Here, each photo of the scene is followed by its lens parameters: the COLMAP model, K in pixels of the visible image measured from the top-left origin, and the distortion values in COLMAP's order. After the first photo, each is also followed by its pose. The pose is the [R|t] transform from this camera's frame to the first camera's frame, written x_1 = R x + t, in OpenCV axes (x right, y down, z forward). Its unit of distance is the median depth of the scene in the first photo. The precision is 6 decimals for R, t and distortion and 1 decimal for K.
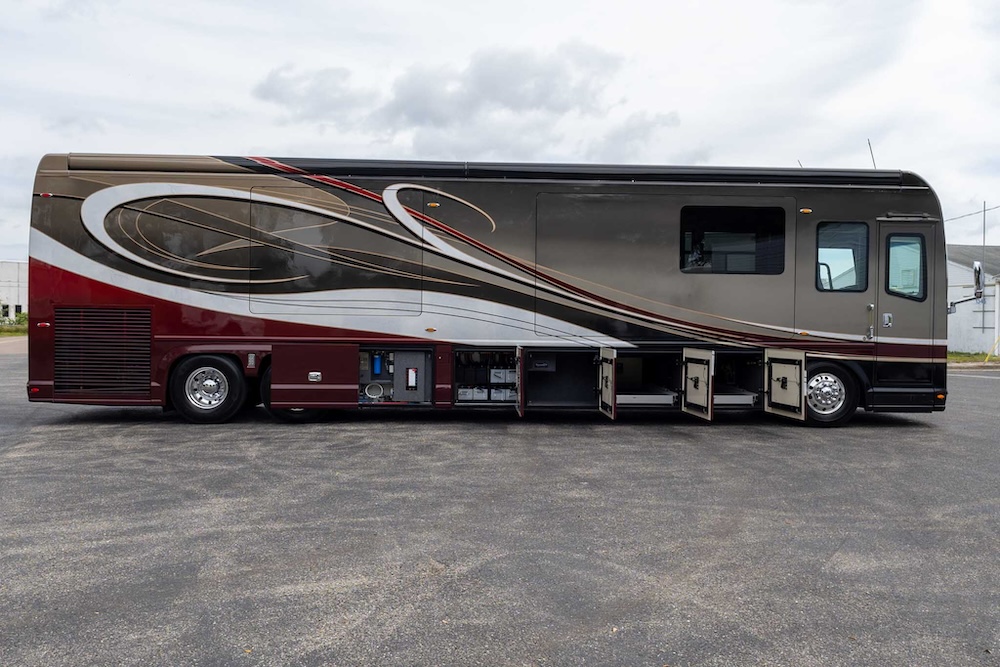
lens RADIAL K [[776.4, 0, 464.7], [0, 776.4, 331.5], [0, 0, 1]] dist [0.012730, -0.018444]
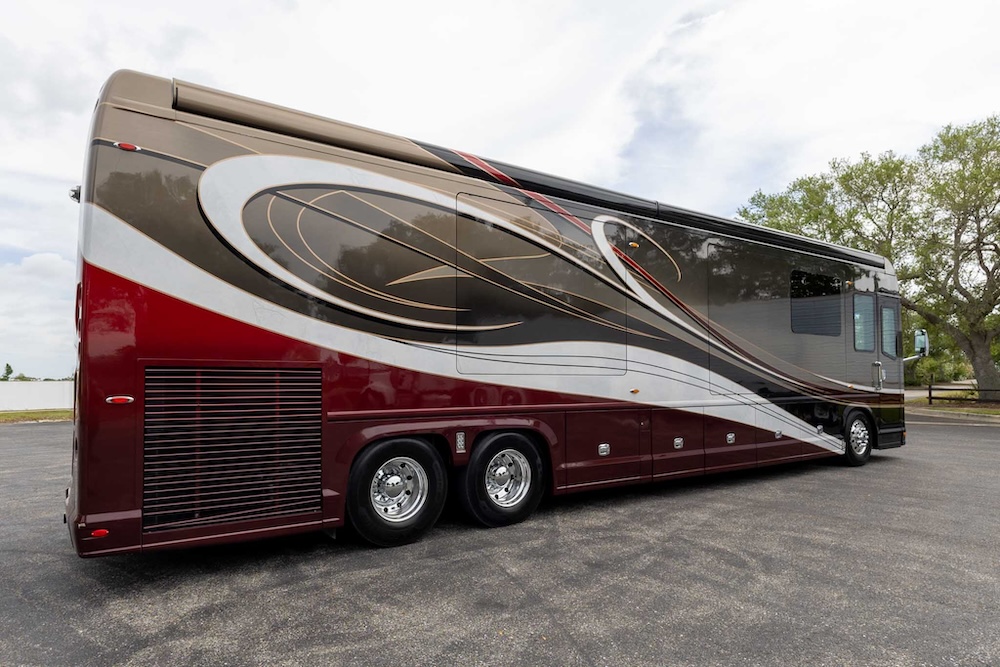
lens RADIAL K [[594.0, 0, 451.1], [0, 594.0, 355.2], [0, 0, 1]] dist [0.018257, -0.005380]
pose [[0.852139, 0.007910, 0.523256, -0.557337], [0.007859, 0.999580, -0.027908, -0.025138], [-0.523256, 0.027893, 0.851719, 0.552886]]
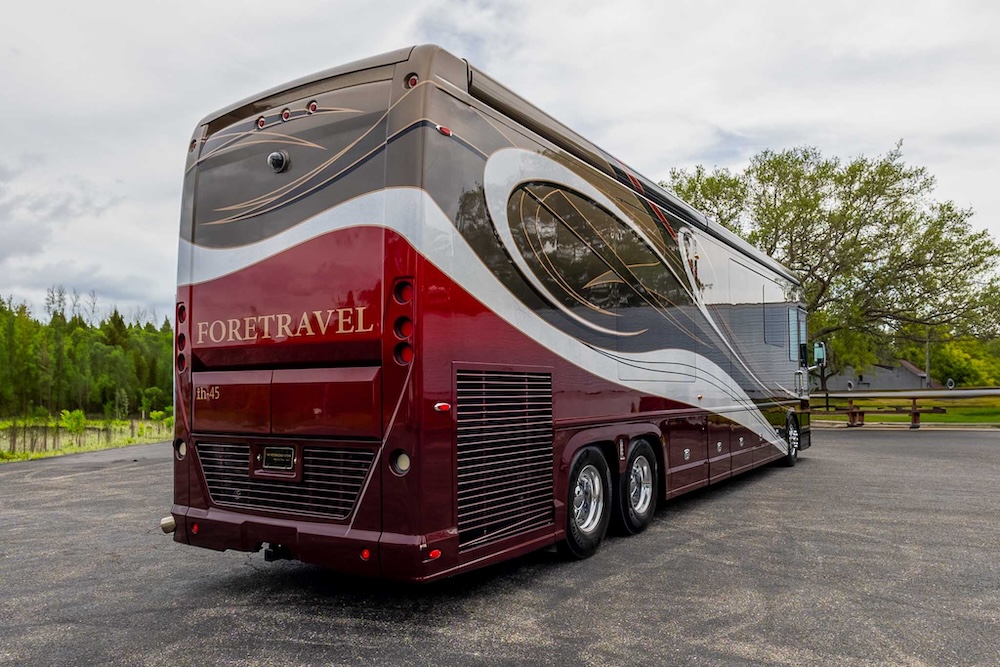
lens RADIAL K [[749.4, 0, 481.7], [0, 749.4, 343.0], [0, 0, 1]] dist [0.011972, 0.007881]
pose [[0.566979, 0.036250, 0.822934, -0.888916], [0.007934, 0.998745, -0.049460, -0.024163], [-0.823694, 0.034572, 0.565980, 0.724279]]
